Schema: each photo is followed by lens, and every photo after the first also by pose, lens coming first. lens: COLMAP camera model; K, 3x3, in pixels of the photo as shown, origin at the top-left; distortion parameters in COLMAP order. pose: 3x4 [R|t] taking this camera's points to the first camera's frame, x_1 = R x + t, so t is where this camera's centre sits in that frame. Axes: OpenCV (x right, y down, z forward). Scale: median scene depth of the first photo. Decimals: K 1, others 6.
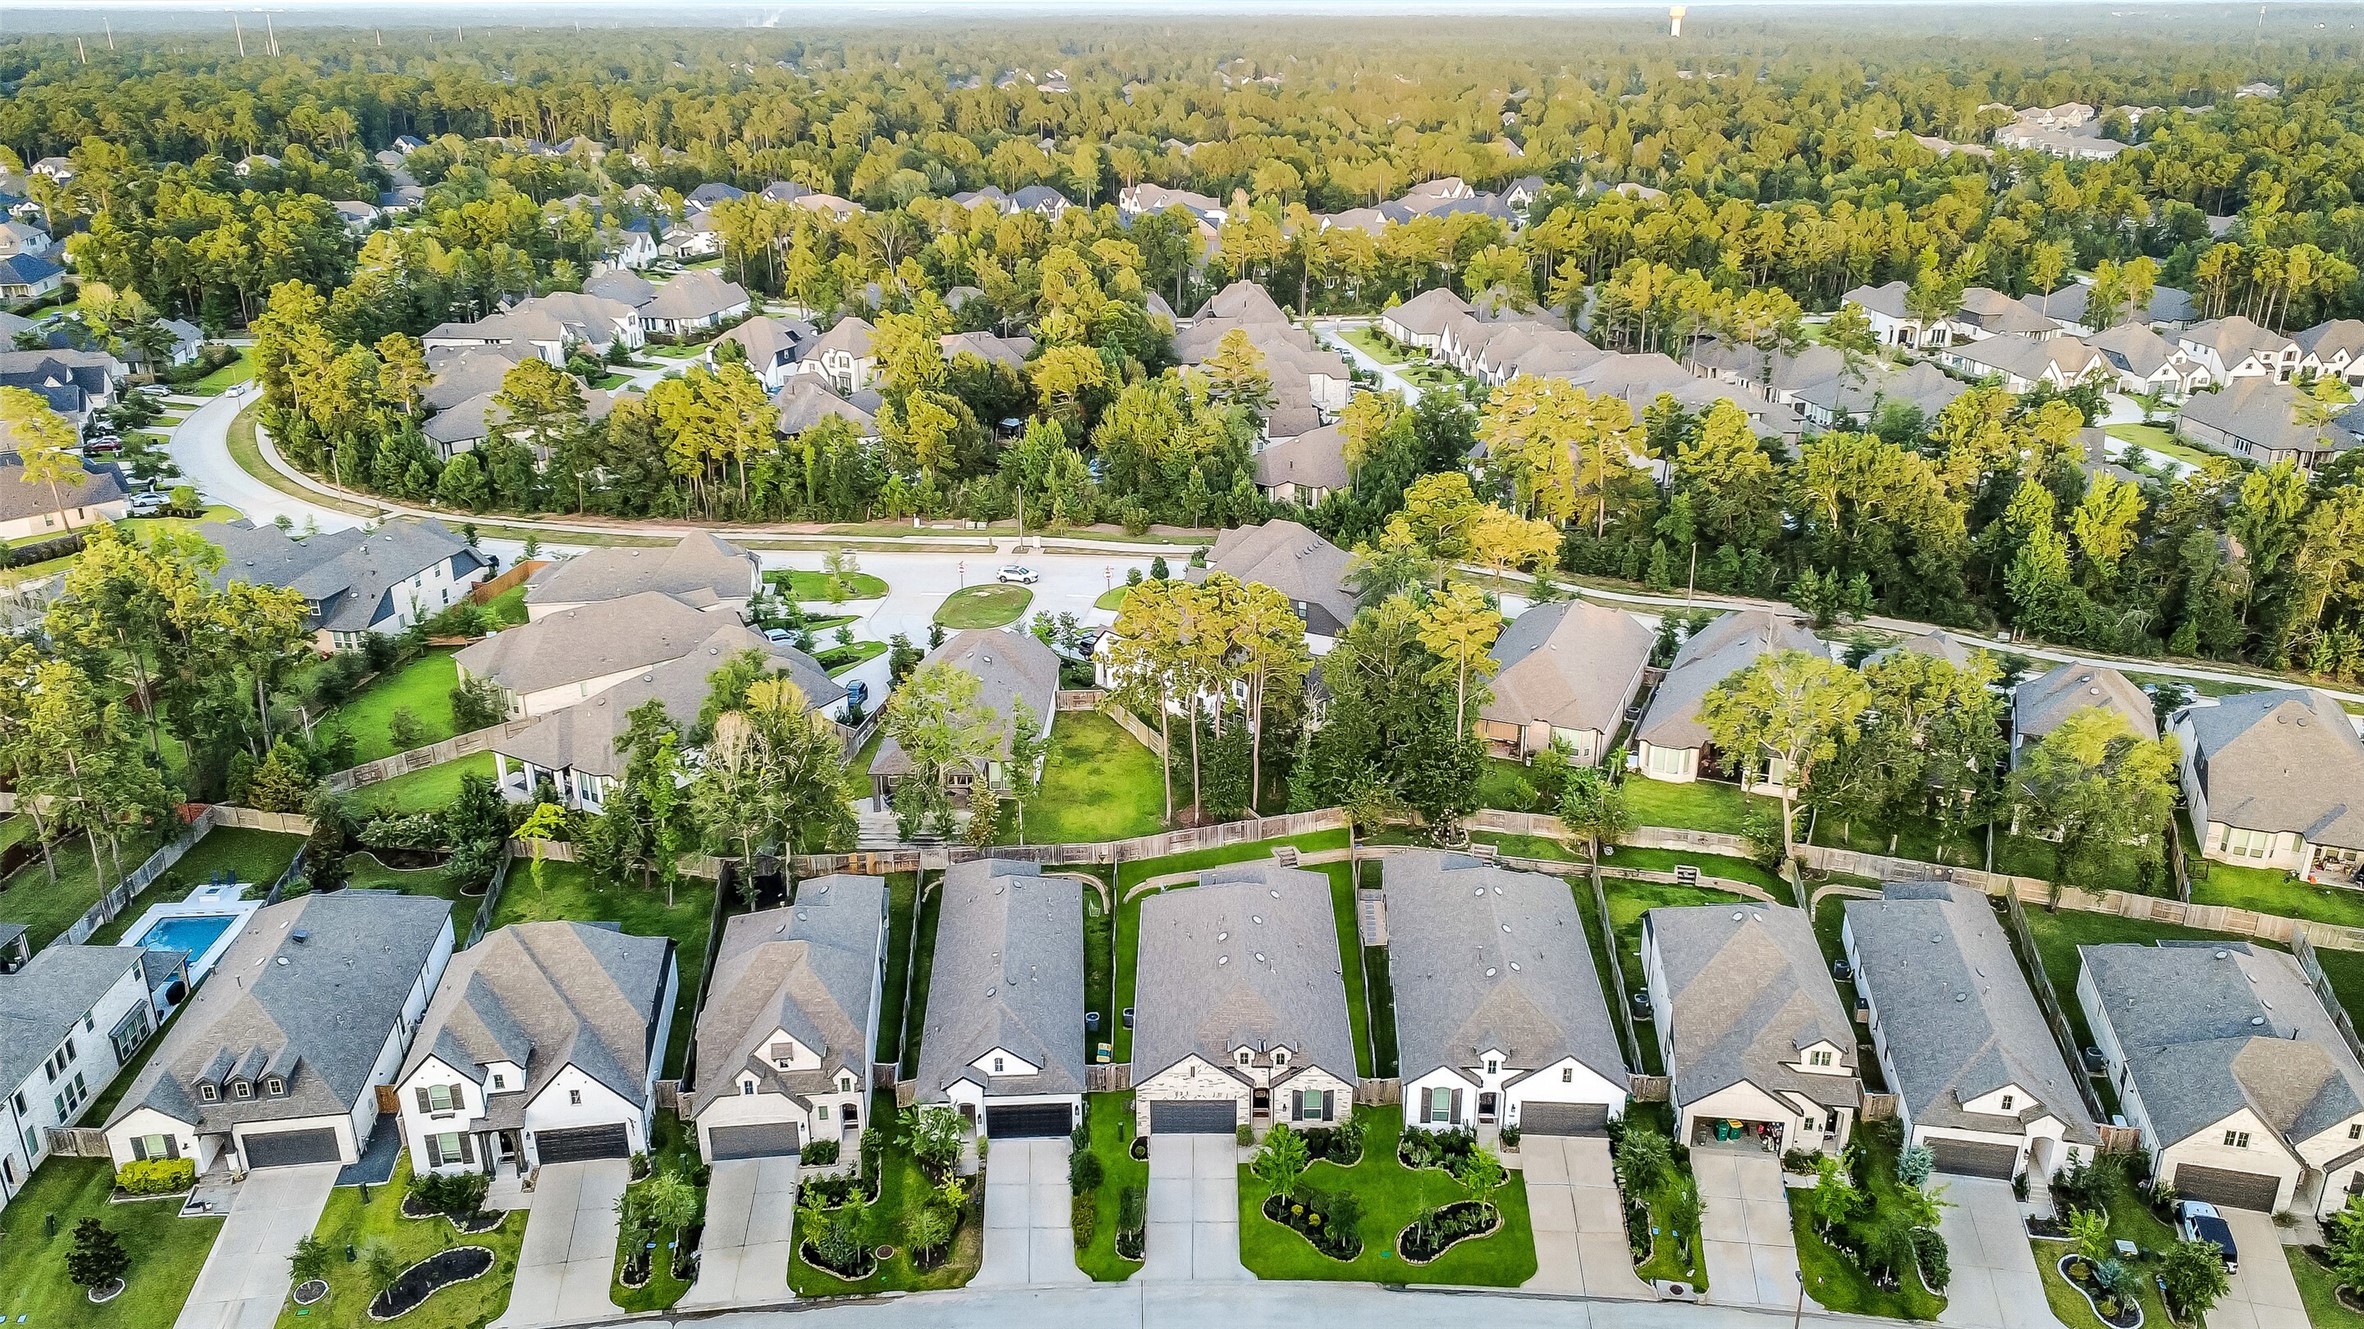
lens RADIAL K [[1820.8, 0, 1182.0], [0, 1820.8, 664.5], [0, 0, 1]] dist [-0.002681, 0.002321]
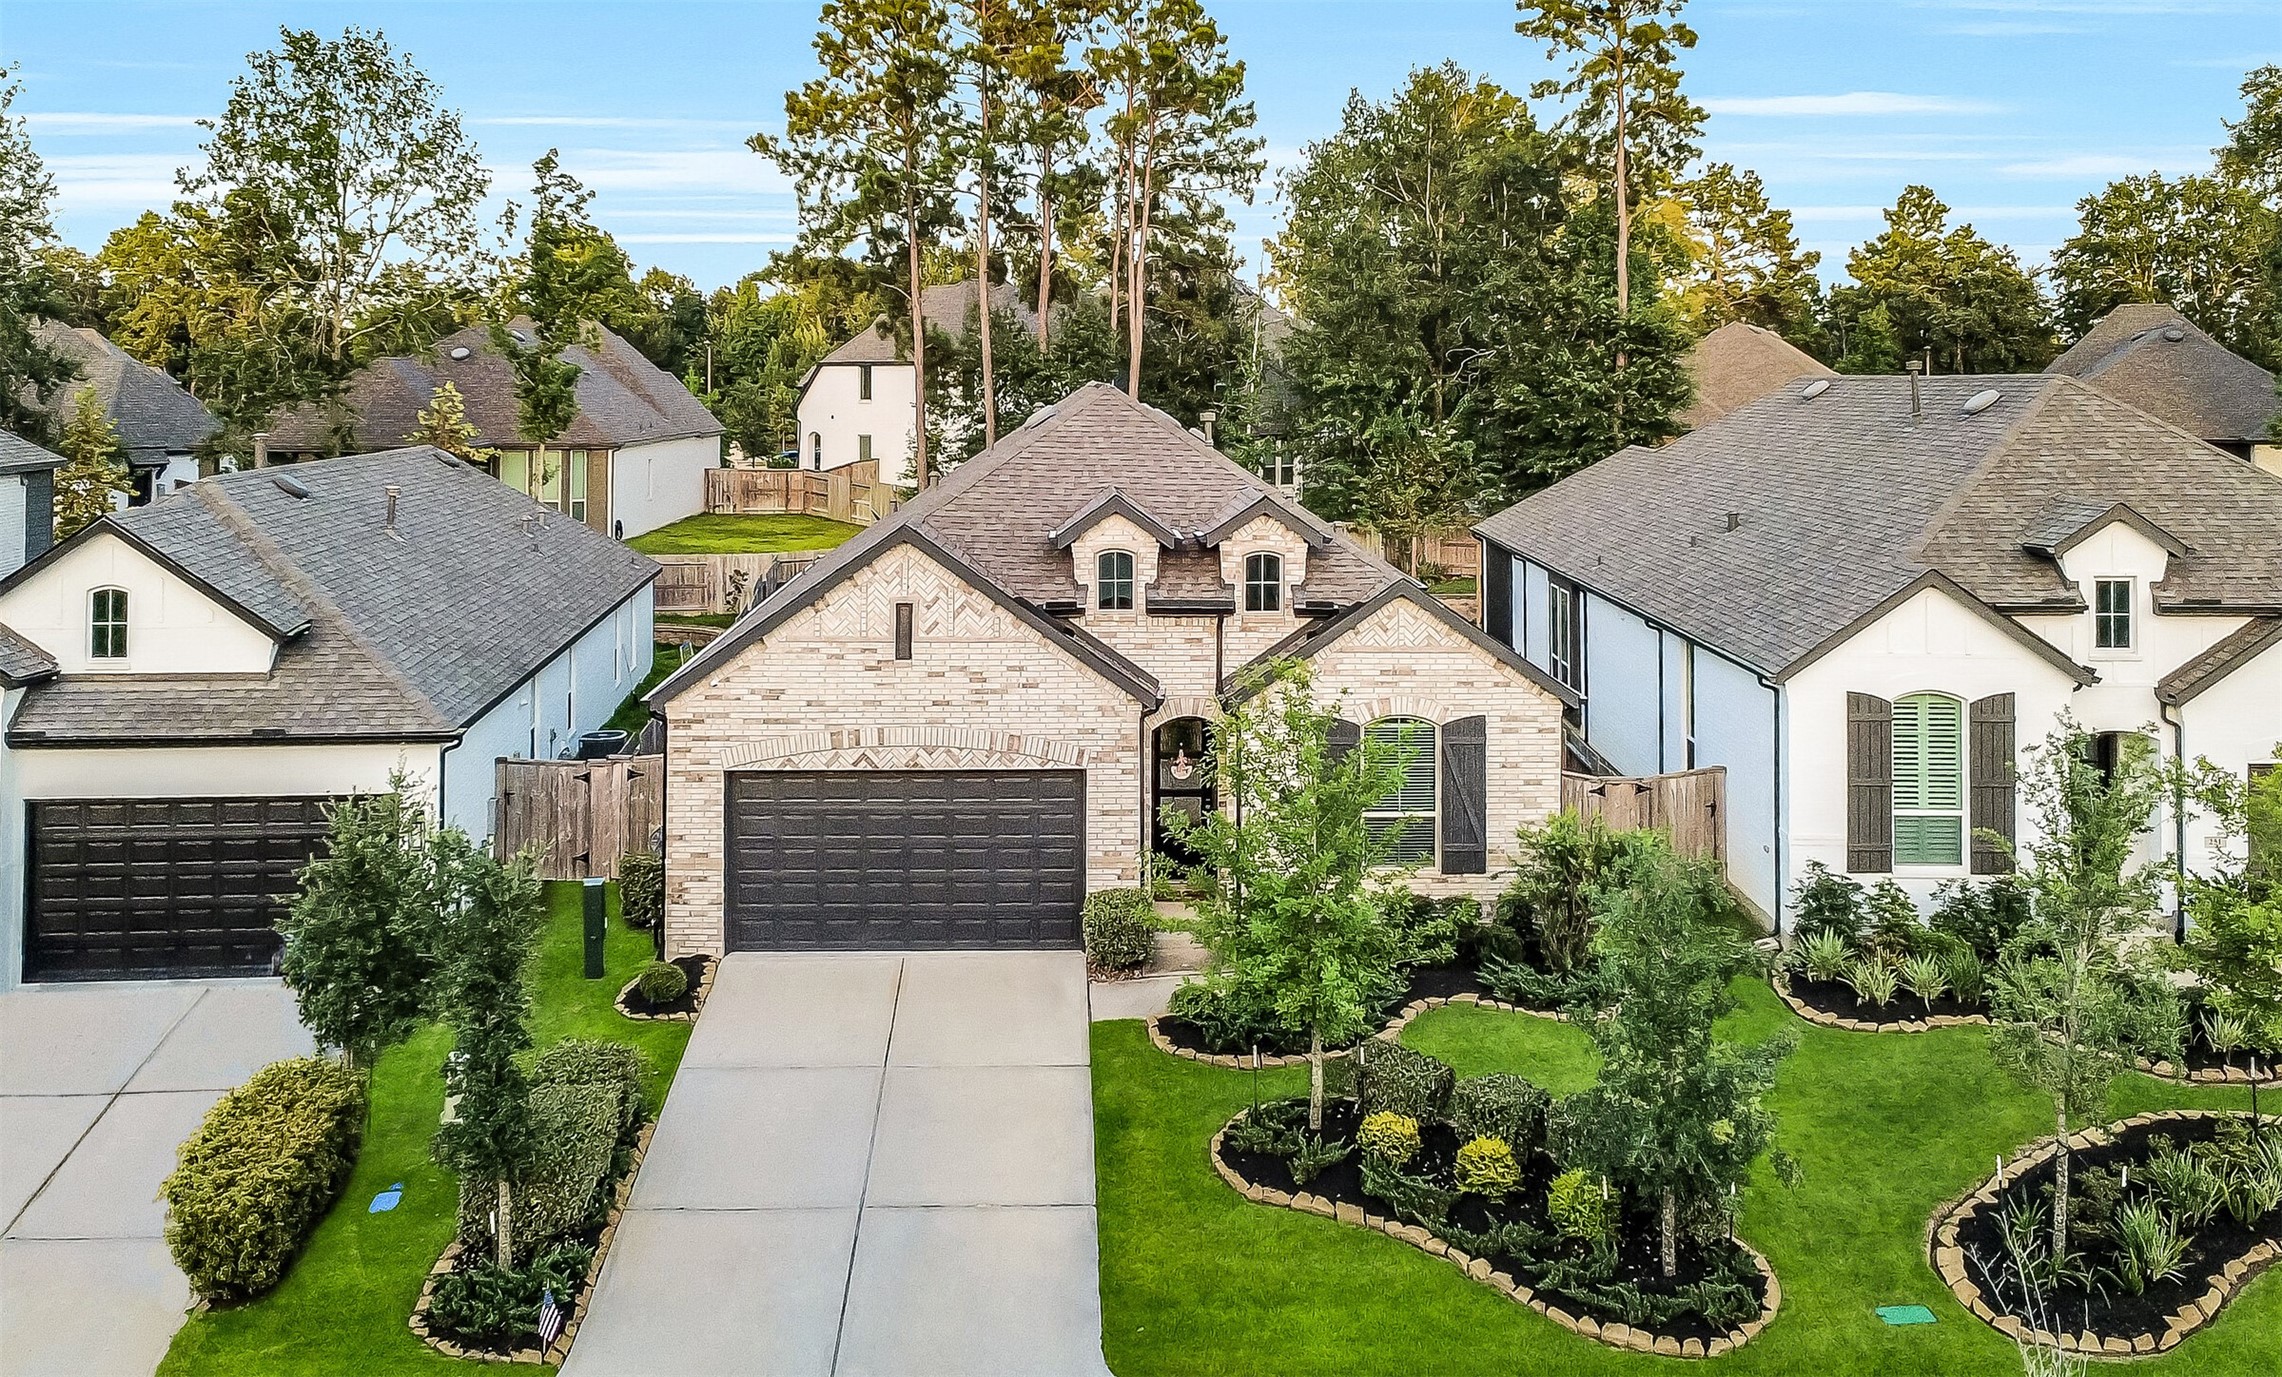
lens RADIAL K [[2156.4, 0, 1110.0], [0, 2156.4, 243.5], [0, 0, 1]] dist [-0.001584, 0.001035]
pose [[0.999340, 0.006951, 0.035642, 0.022567], [0.008603, 0.908240, -0.418361, 0.295114], [-0.035279, 0.418391, 0.907581, 0.711891]]
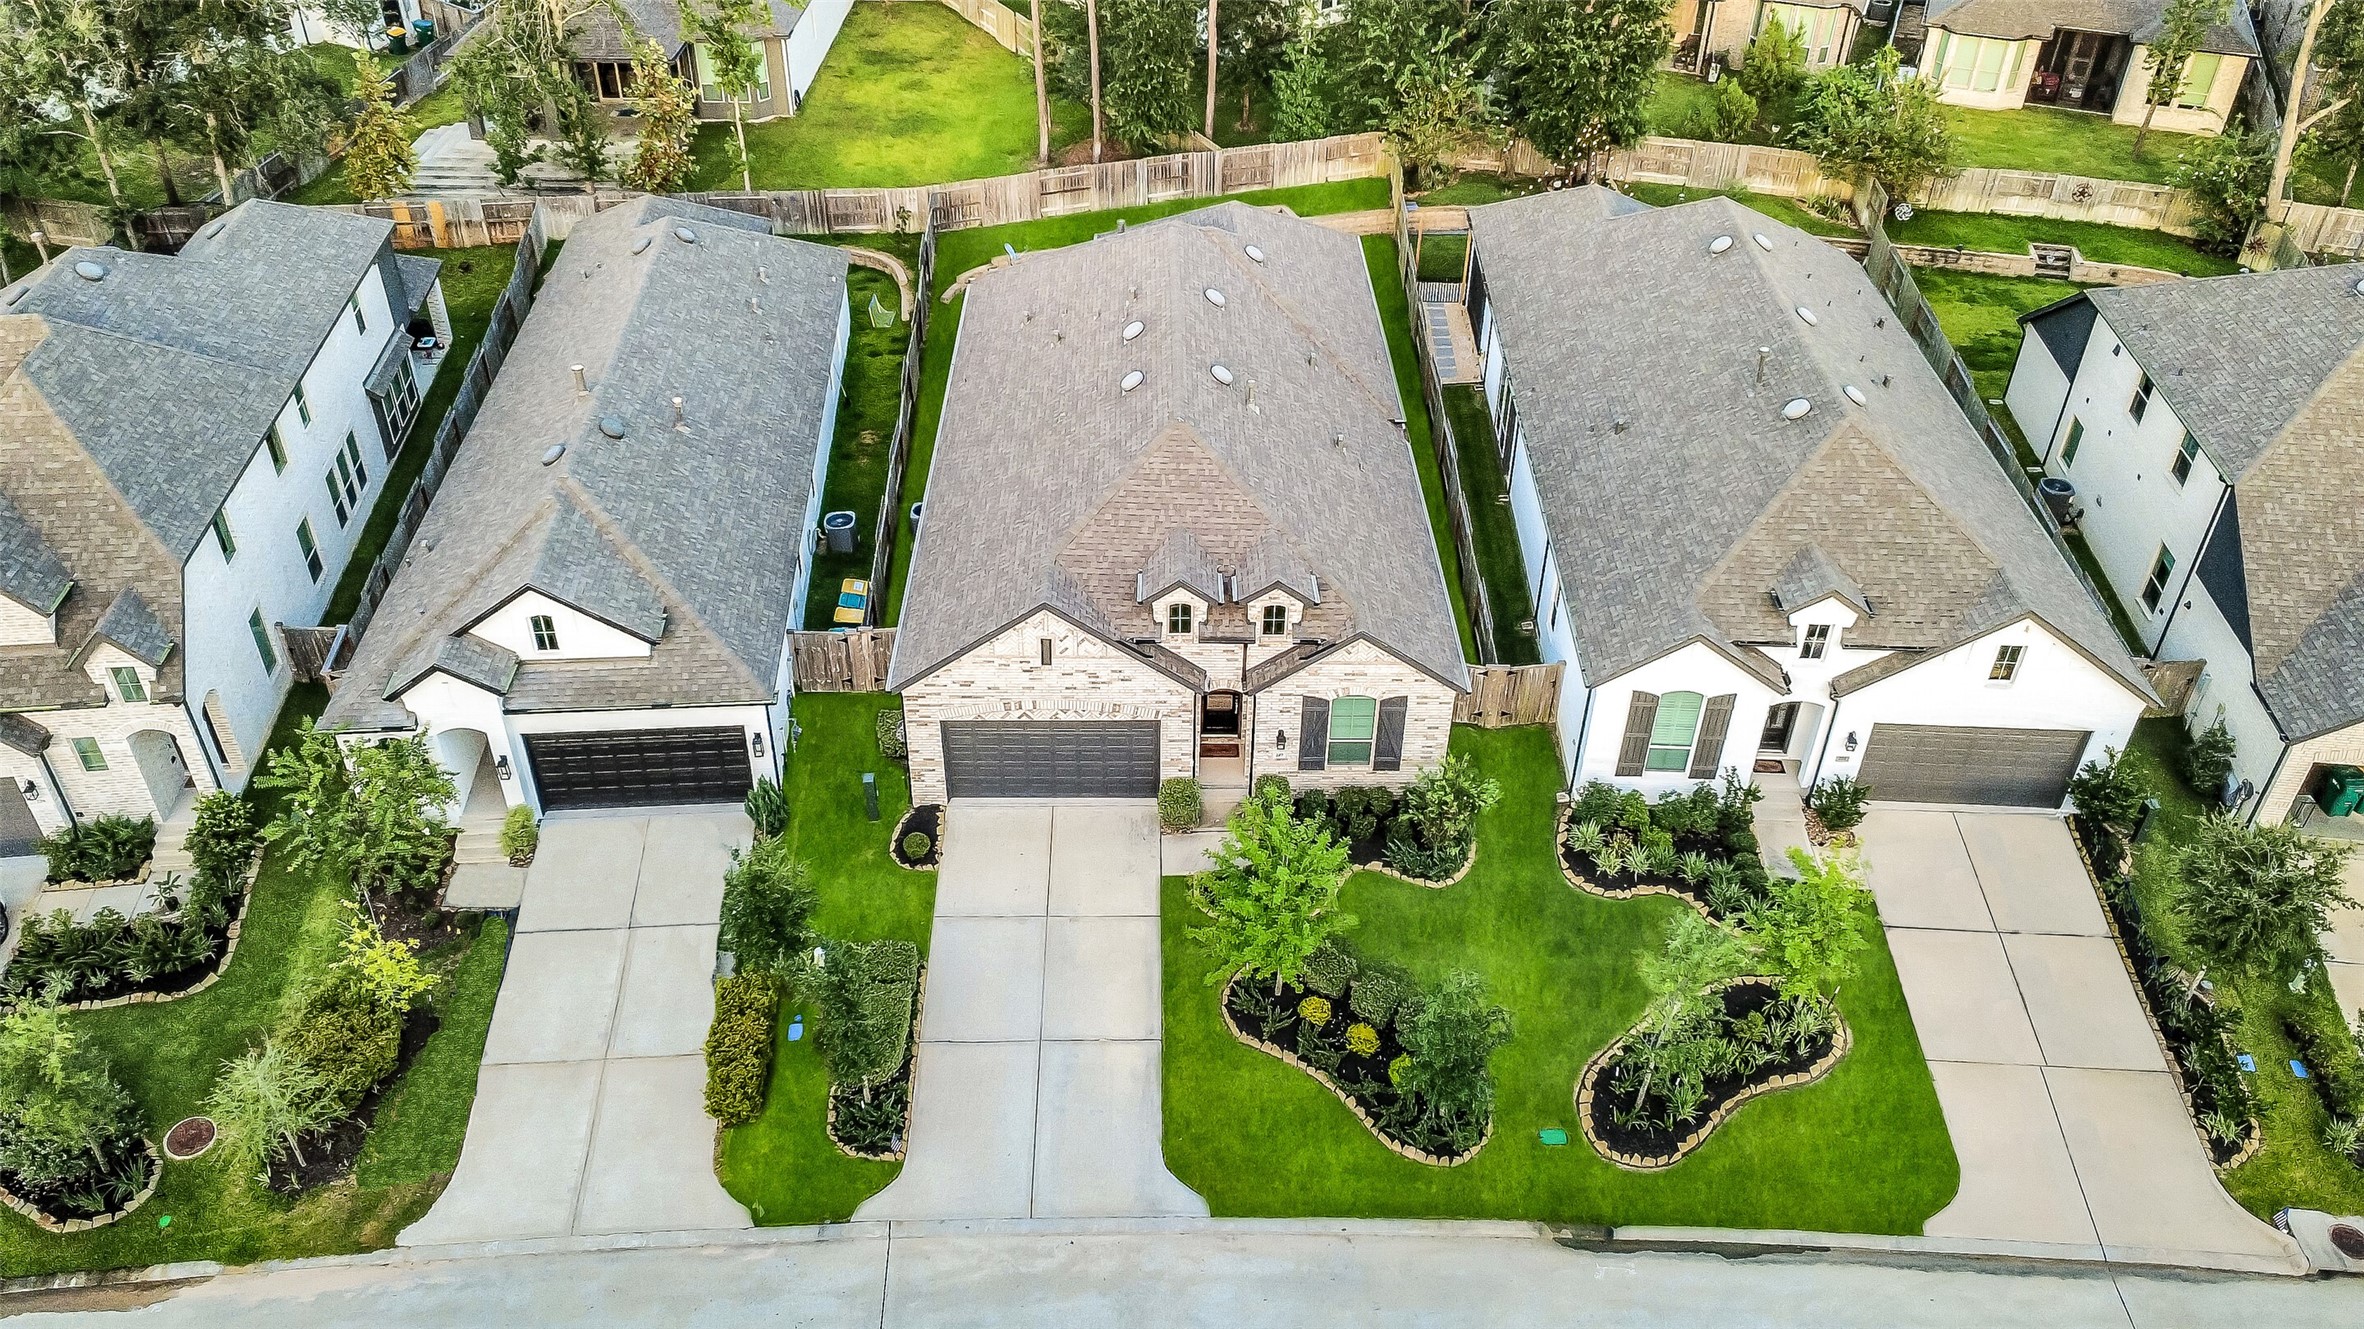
lens RADIAL K [[1820.8, 0, 1182.0], [0, 1820.8, 664.5], [0, 0, 1]] dist [-0.002681, 0.002321]
pose [[0.999554, 0.001234, 0.029827, 0.022940], [-0.008620, 0.968512, 0.248817, 0.129196], [-0.028580, -0.248963, 0.968091, 0.620969]]
